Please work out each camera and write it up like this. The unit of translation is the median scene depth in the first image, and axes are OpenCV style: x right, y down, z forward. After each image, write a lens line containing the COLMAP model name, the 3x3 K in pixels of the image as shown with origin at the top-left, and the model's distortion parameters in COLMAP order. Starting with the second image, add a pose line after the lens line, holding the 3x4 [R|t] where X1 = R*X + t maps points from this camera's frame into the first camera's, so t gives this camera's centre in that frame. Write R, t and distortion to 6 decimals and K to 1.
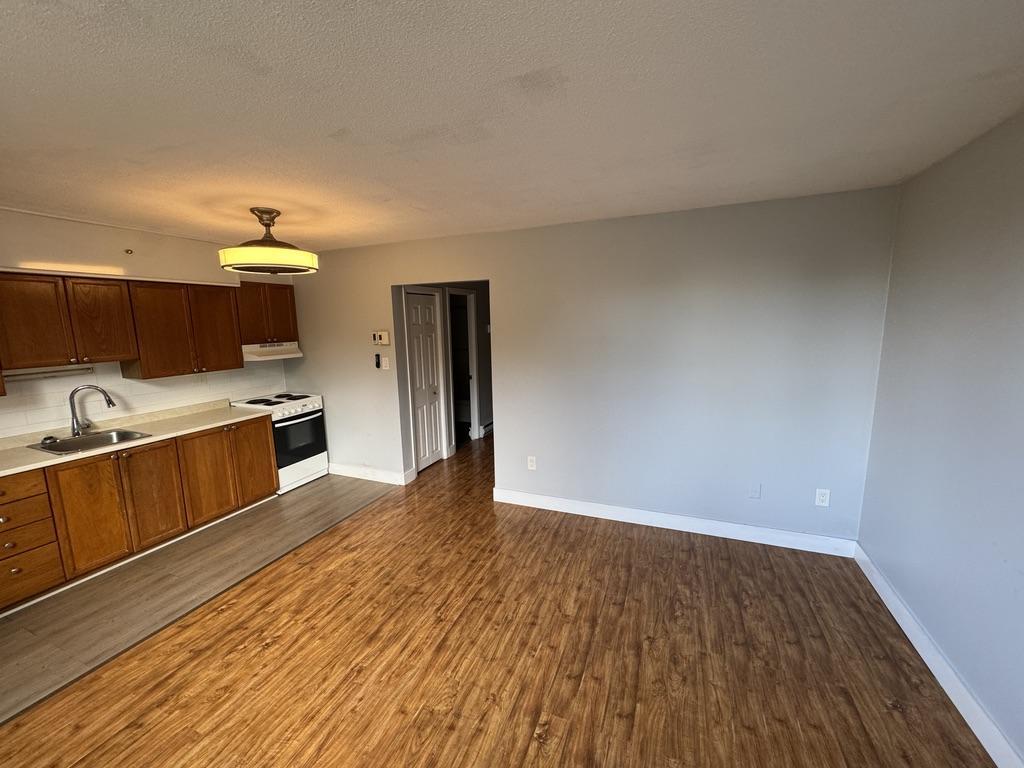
lens RADIAL K [[405.5, 0, 511.1], [0, 405.5, 383.9], [0, 0, 1]] dist [-0.001803, 0.000517]
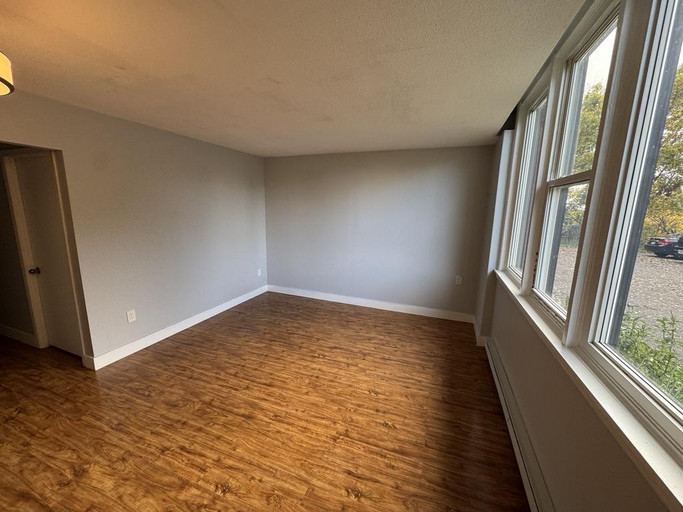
lens RADIAL K [[270.4, 0, 341.5], [0, 270.4, 255.8], [0, 0, 1]] dist [-0.001803, 0.000517]
pose [[-0.025484, -0.156577, 0.987337, -0.927576], [0.137501, 0.977721, 0.158601, -0.025854], [-0.990174, 0.139802, -0.003387, 0.464083]]
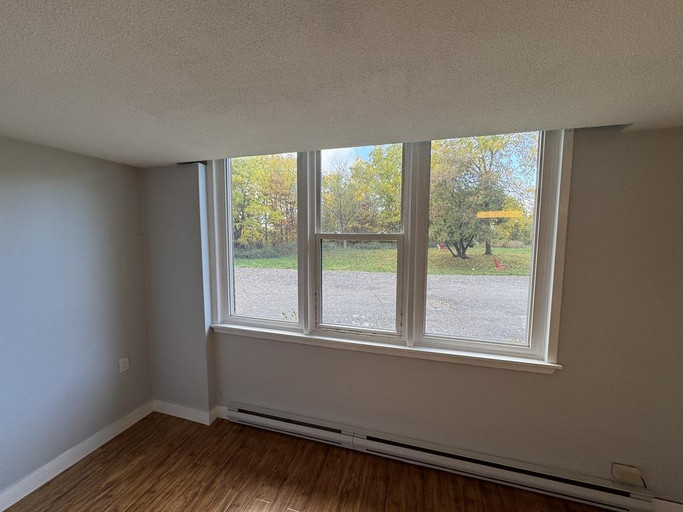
lens RADIAL K [[270.4, 0, 341.5], [0, 270.4, 254.5], [0, 0, 1]] dist [-0.001803, 0.000517]
pose [[-0.993678, 0.024214, -0.109625, -0.228813], [-0.002480, 0.971491, 0.237063, -0.159769], [0.112240, 0.235836, -0.965289, 0.726470]]
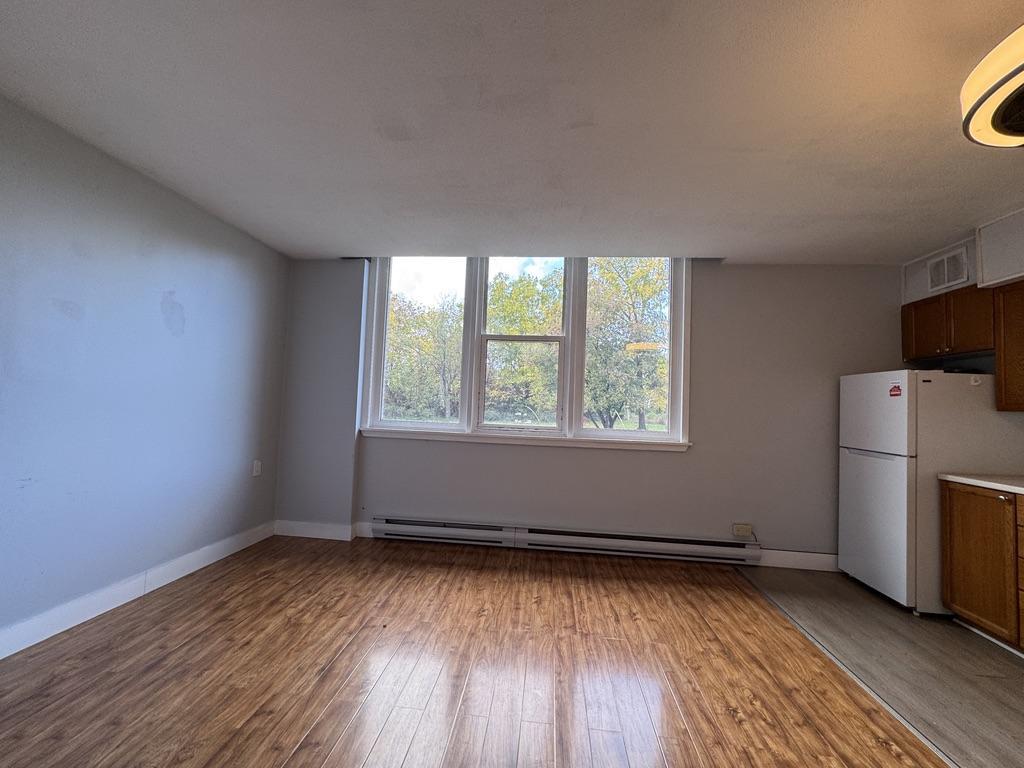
lens RADIAL K [[405.5, 0, 511.6], [0, 405.5, 385.3], [0, 0, 1]] dist [-0.001803, 0.000517]
pose [[-0.956482, -0.031405, -0.290096, 0.027475], [-0.064898, 0.992186, 0.106564, -0.012072], [0.284482, 0.120753, -0.951046, 1.165387]]
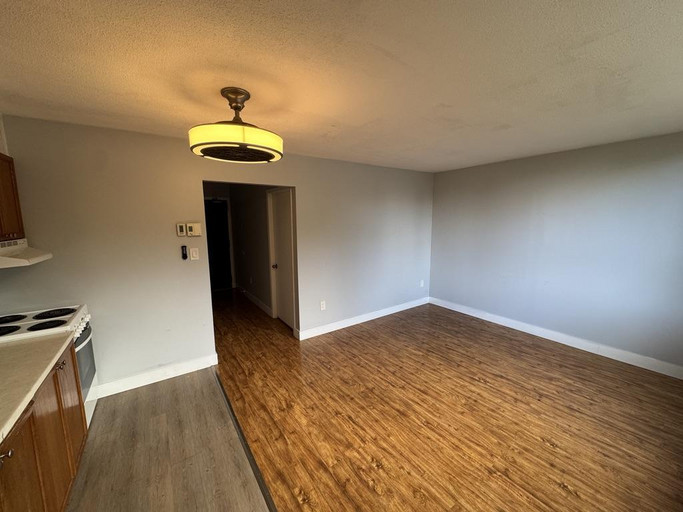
lens RADIAL K [[270.4, 0, 341.3], [0, 270.4, 255.8], [0, 0, 1]] dist [-0.001803, 0.000517]
pose [[0.539220, -0.097858, 0.836460, -0.987011], [0.128244, 0.991184, 0.033287, -0.029612], [-0.832343, 0.089322, 0.547016, 0.443896]]
